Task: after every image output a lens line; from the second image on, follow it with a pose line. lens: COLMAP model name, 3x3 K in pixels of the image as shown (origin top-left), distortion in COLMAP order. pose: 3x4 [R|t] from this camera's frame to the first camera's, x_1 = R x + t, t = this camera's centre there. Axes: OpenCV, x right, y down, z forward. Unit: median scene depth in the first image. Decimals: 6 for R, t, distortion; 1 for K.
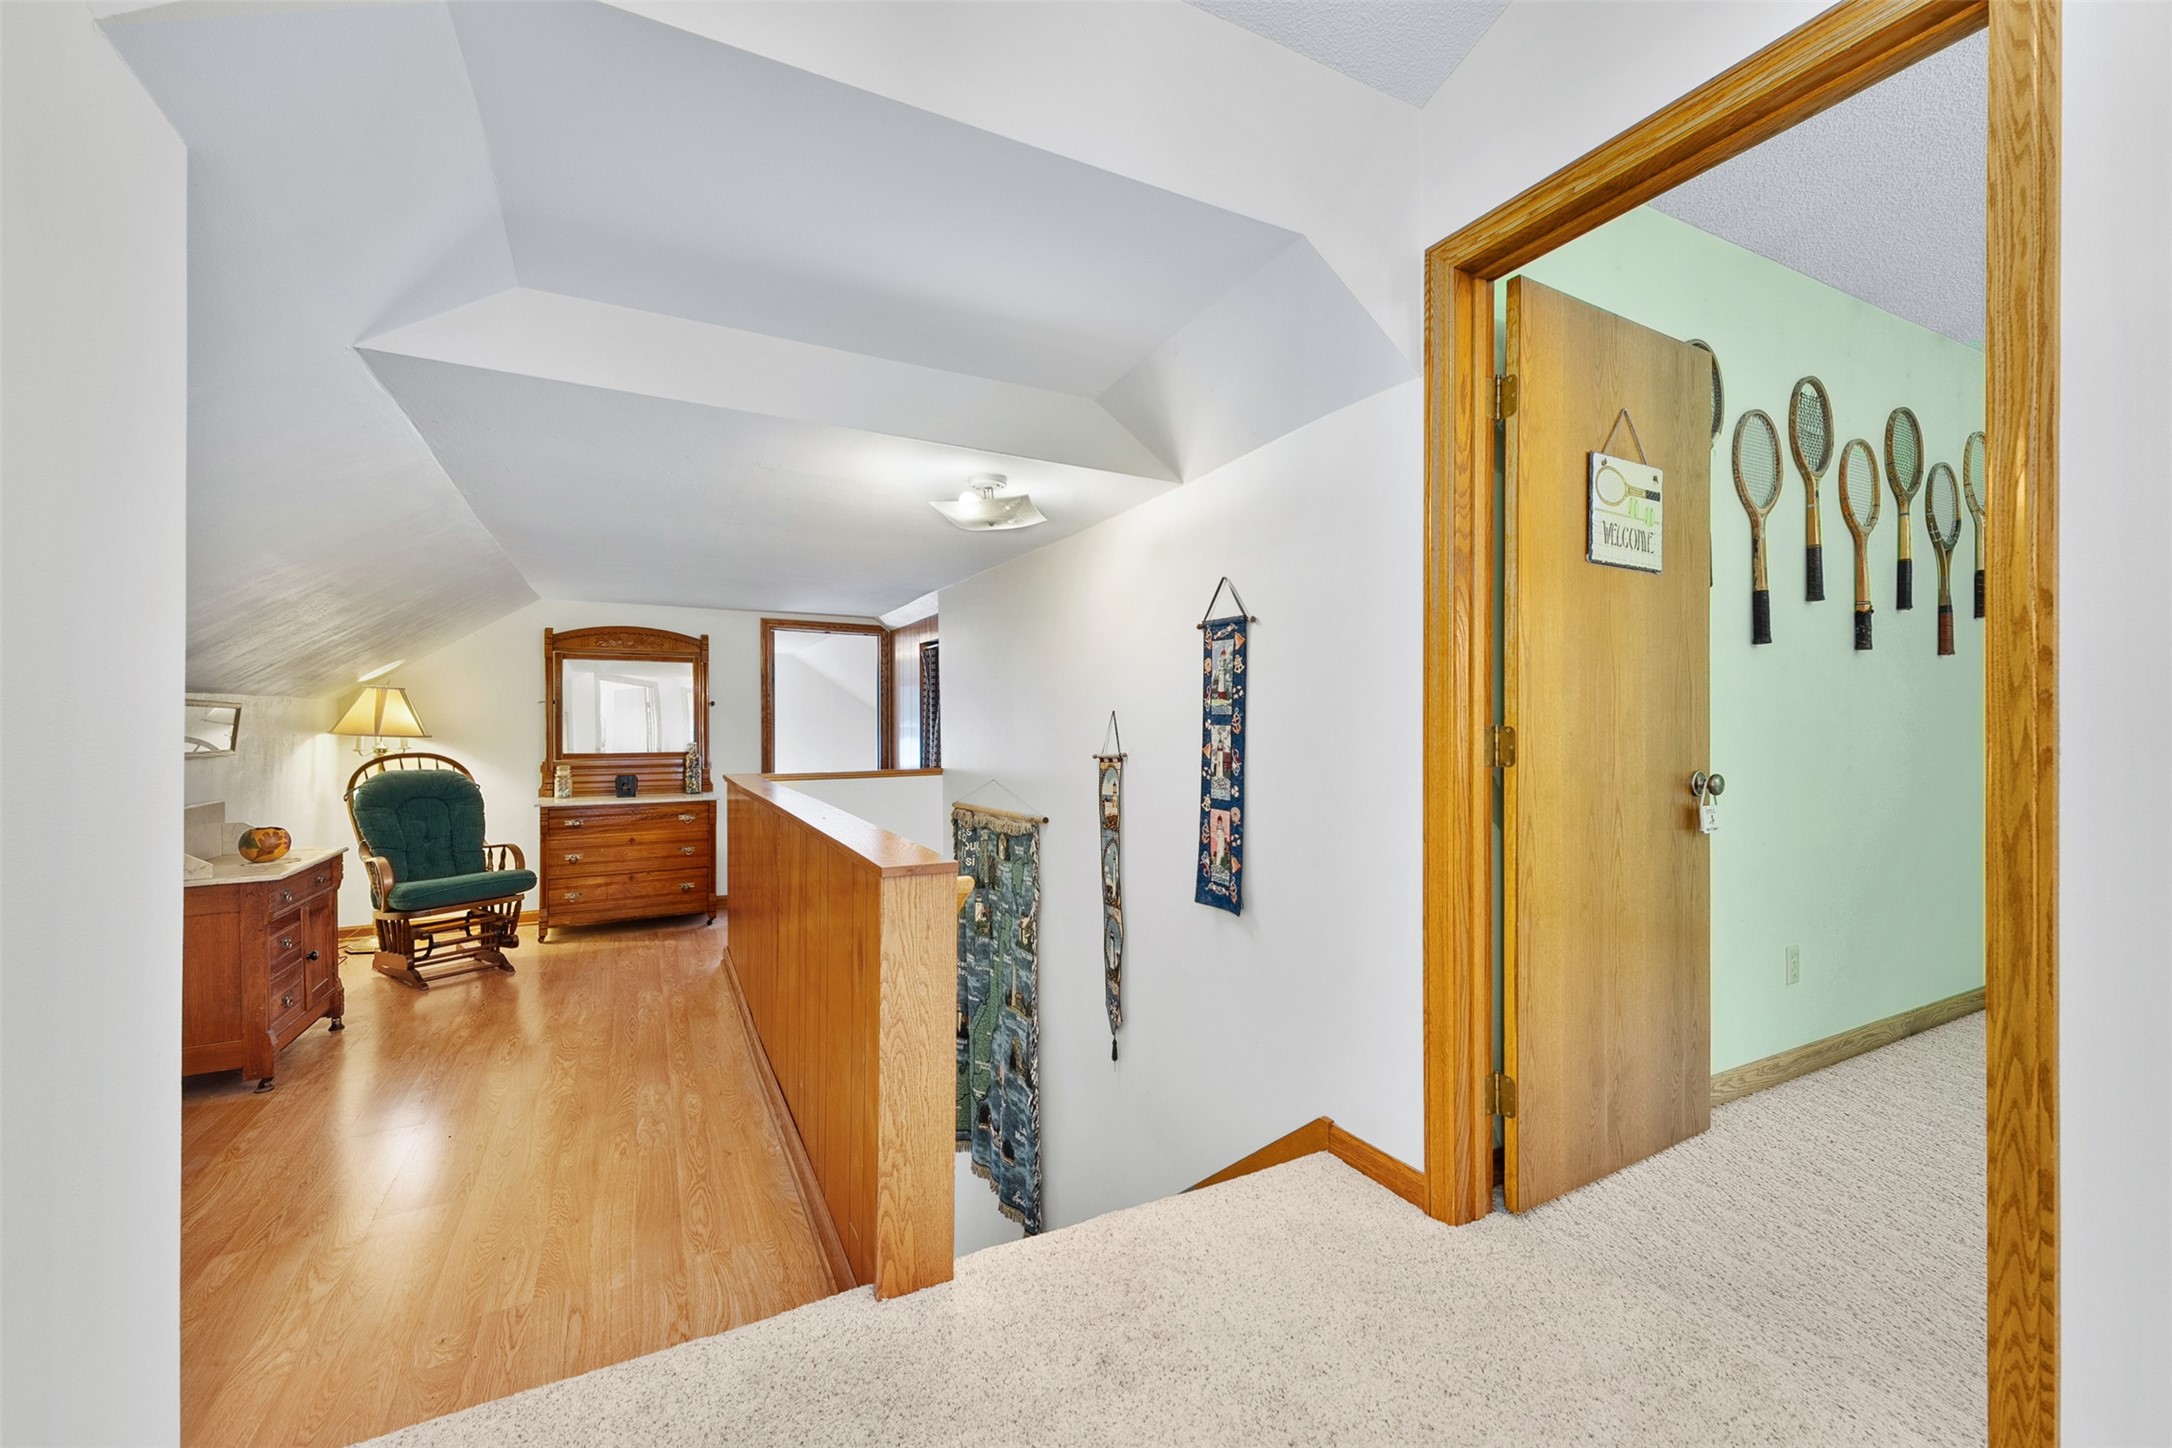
lens RADIAL K [[876.5, 0, 1089.8], [0, 876.5, 731.3], [0, 0, 1]] dist [0.000921, -0.000181]
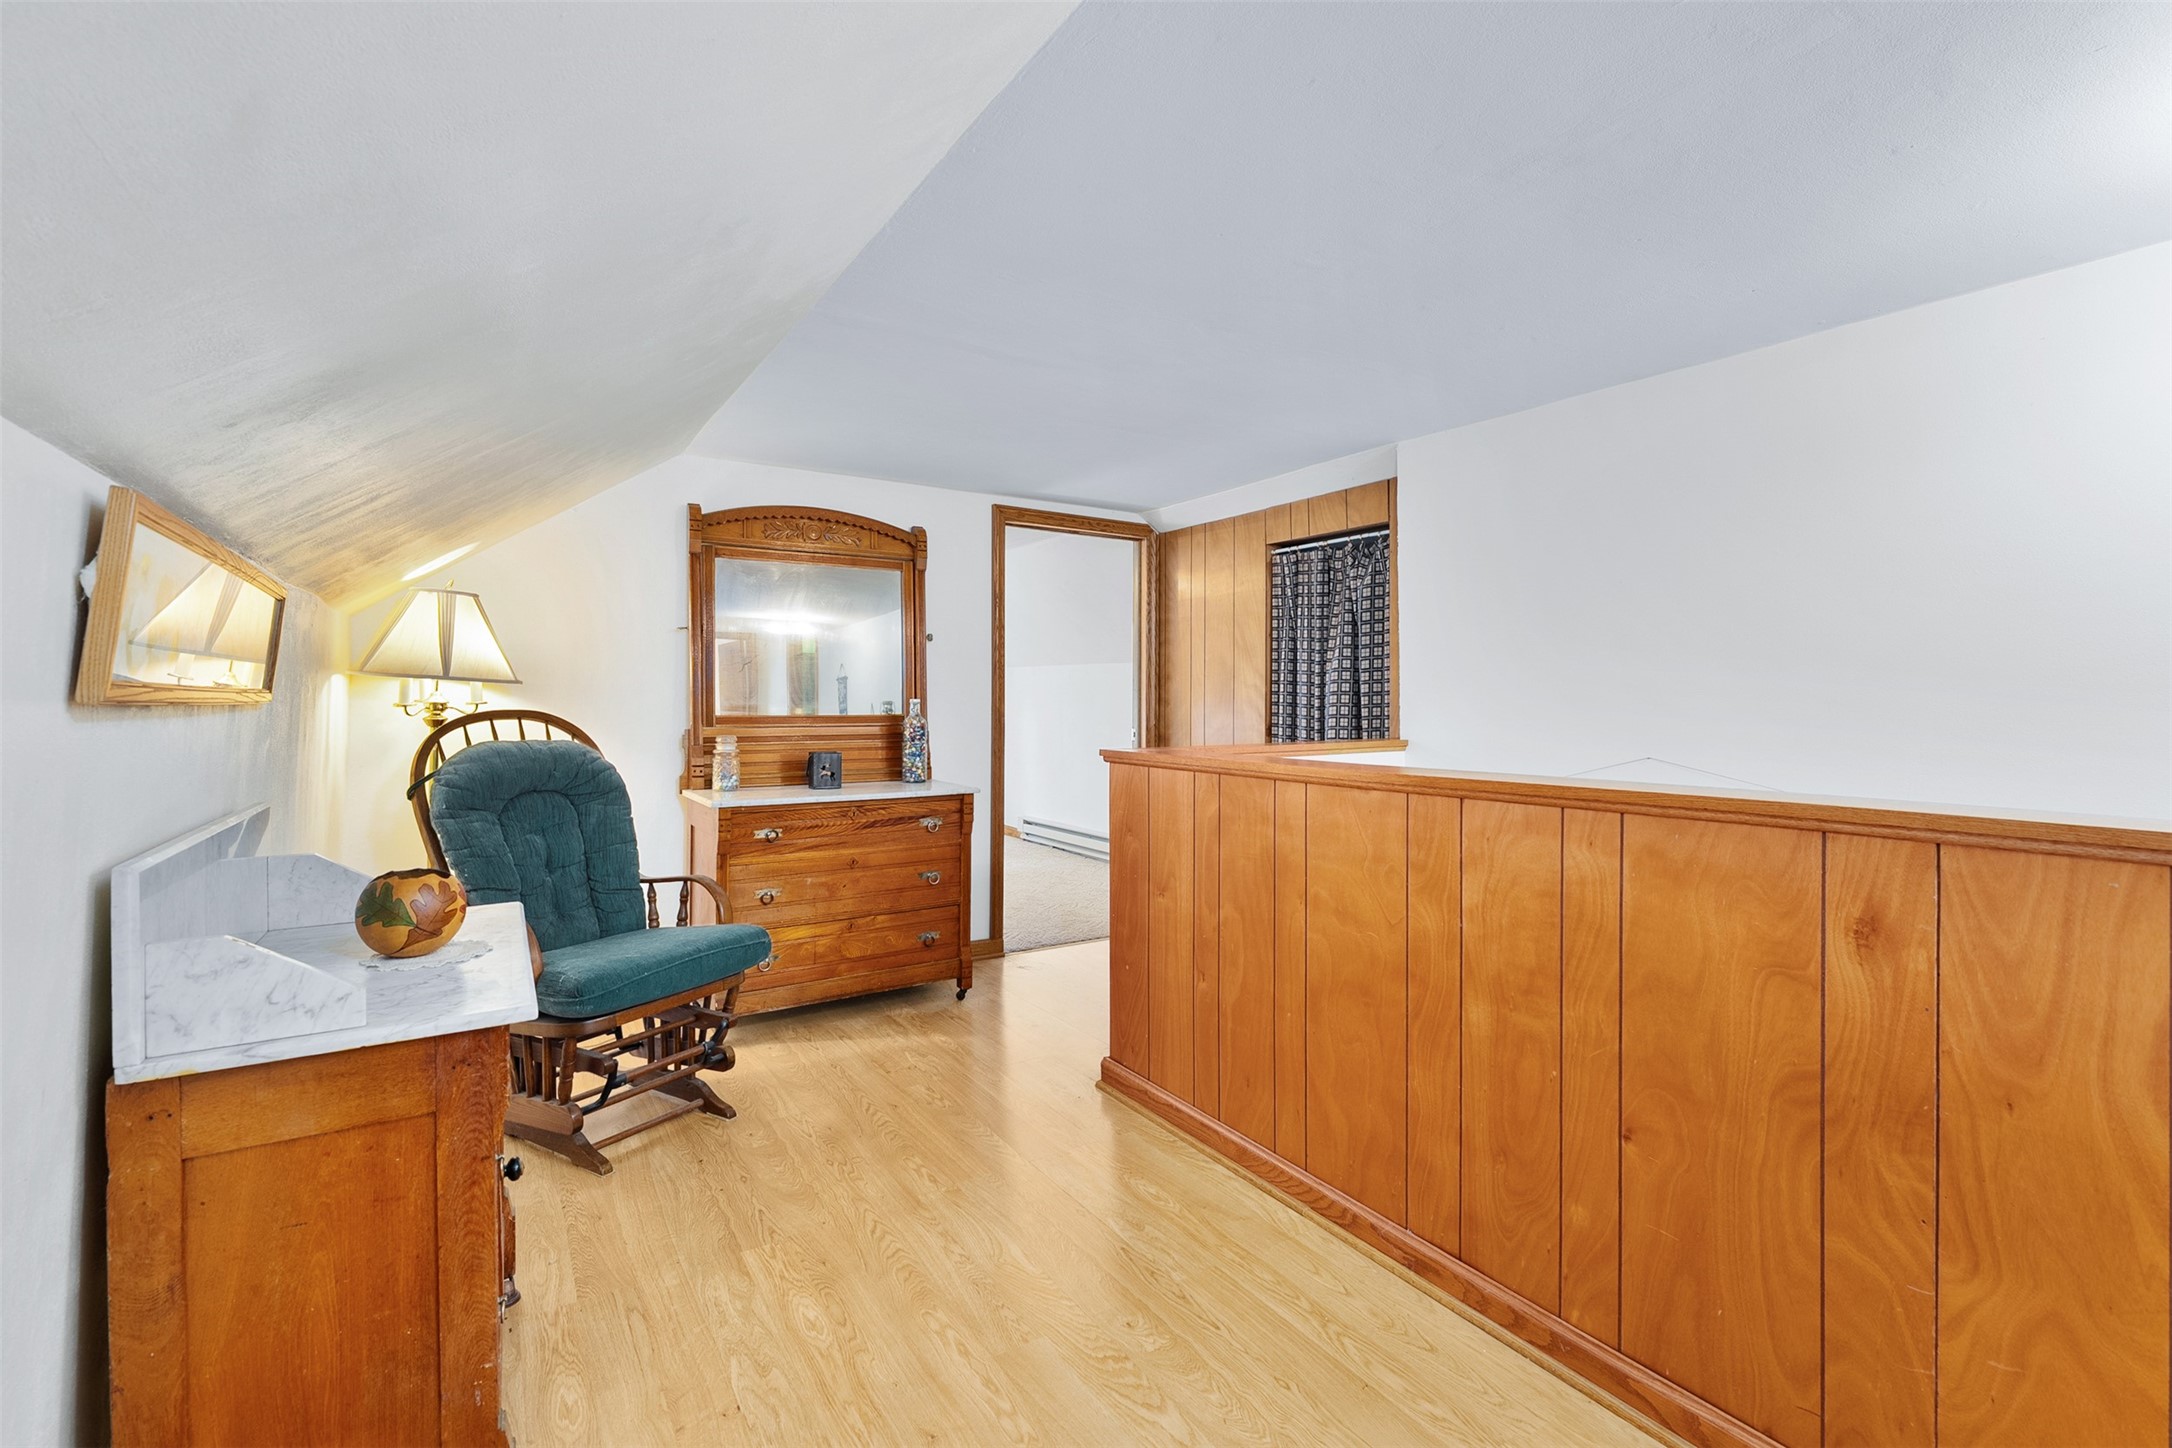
lens RADIAL K [[997.3, 0, 1086.8], [0, 997.3, 708.8], [0, 0, 1]] dist [-0.003941, -0.000637]
pose [[0.997550, 0.003243, 0.069876, -0.437741], [-0.003324, 0.999994, 0.001054, 0.020979], [-0.069872, -0.001283, 0.997555, 0.340517]]
